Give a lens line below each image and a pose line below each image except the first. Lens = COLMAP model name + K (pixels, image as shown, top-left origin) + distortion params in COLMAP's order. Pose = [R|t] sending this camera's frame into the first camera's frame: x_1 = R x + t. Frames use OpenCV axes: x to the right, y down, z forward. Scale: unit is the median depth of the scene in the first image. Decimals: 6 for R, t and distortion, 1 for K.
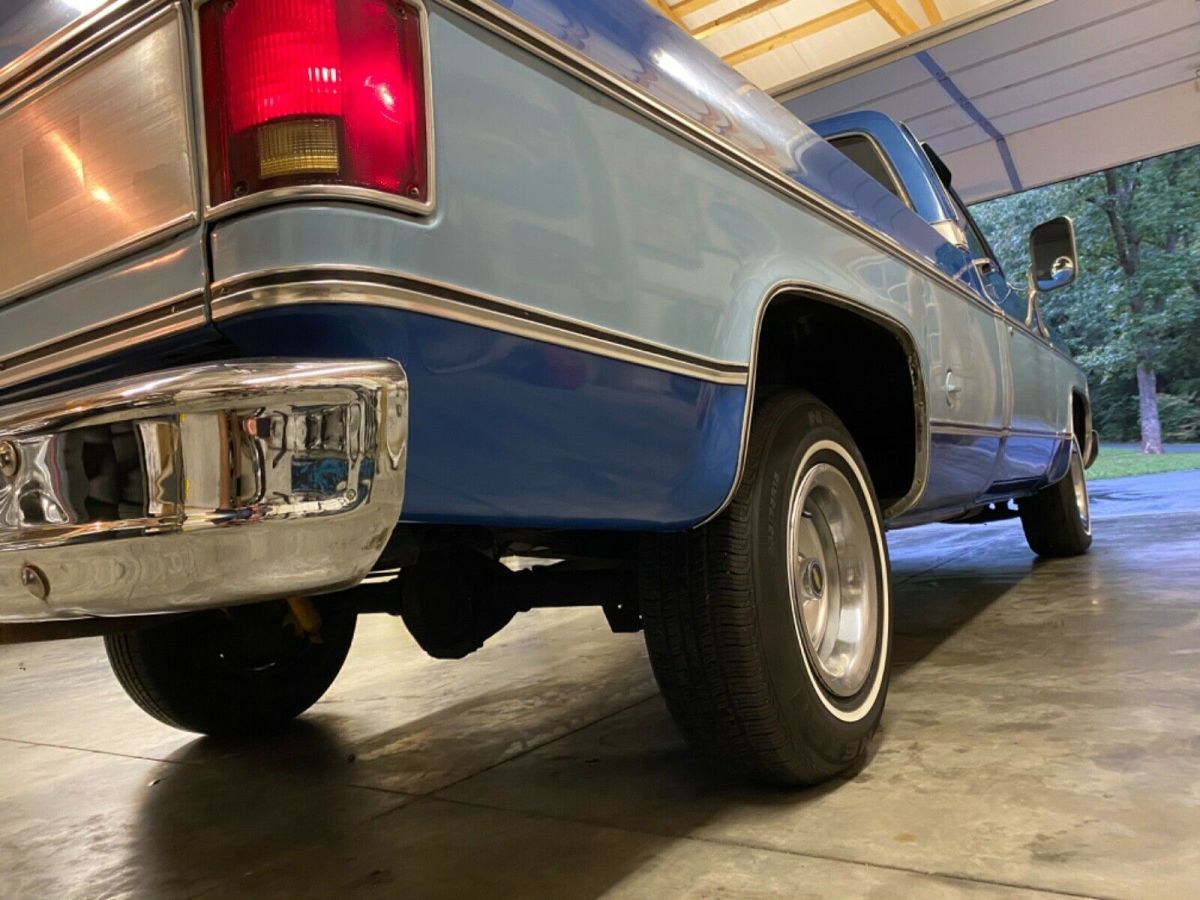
lens RADIAL K [[914.4, 0, 597.3], [0, 914.4, 447.1], [0, 0, 1]] dist [0.003085, -0.009266]
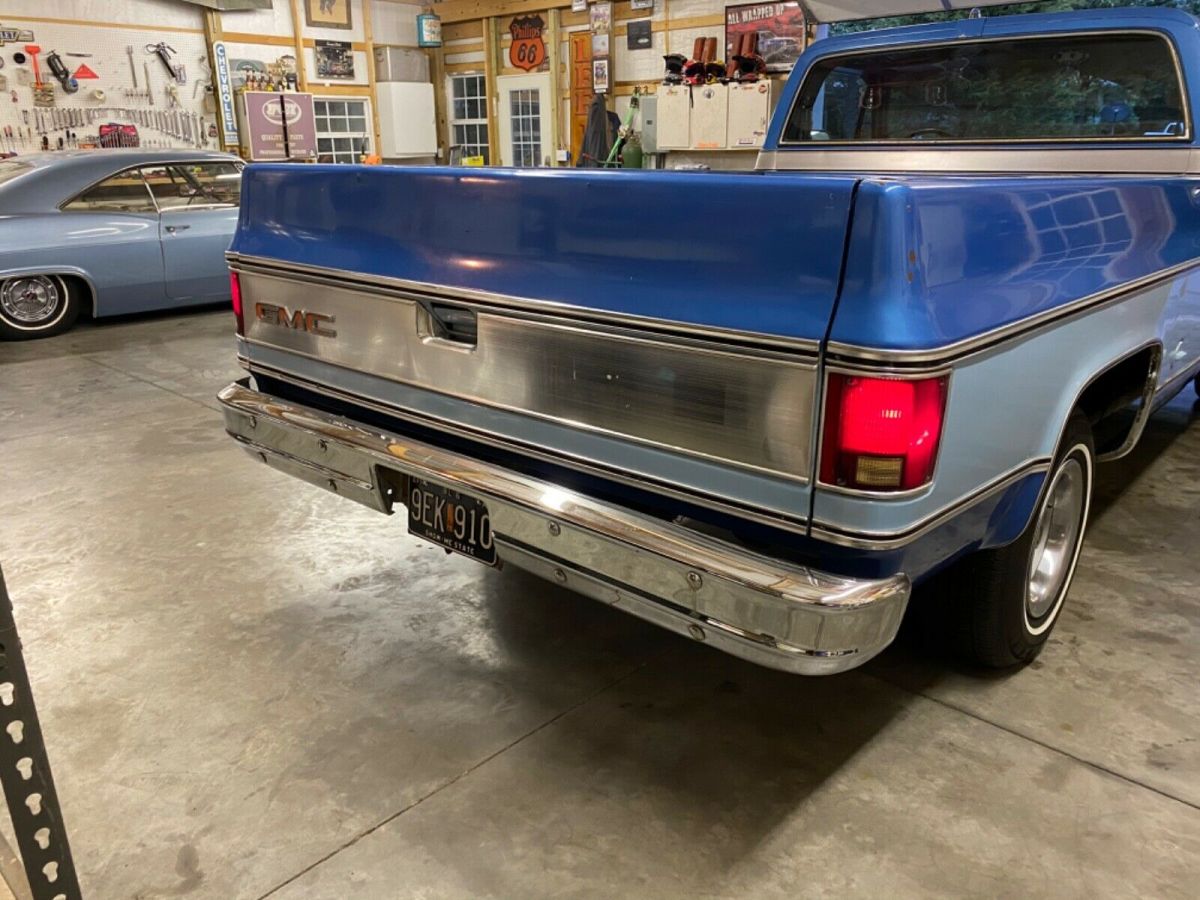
lens RADIAL K [[902.9, 0, 598.2], [0, 902.9, 445.8], [0, 0, 1]] dist [0.004737, -0.009093]
pose [[0.985268, 0.138976, -0.099665, -0.331168], [-0.093740, 0.926292, 0.364960, -0.459220], [0.143040, -0.350241, 0.925673, -0.362484]]
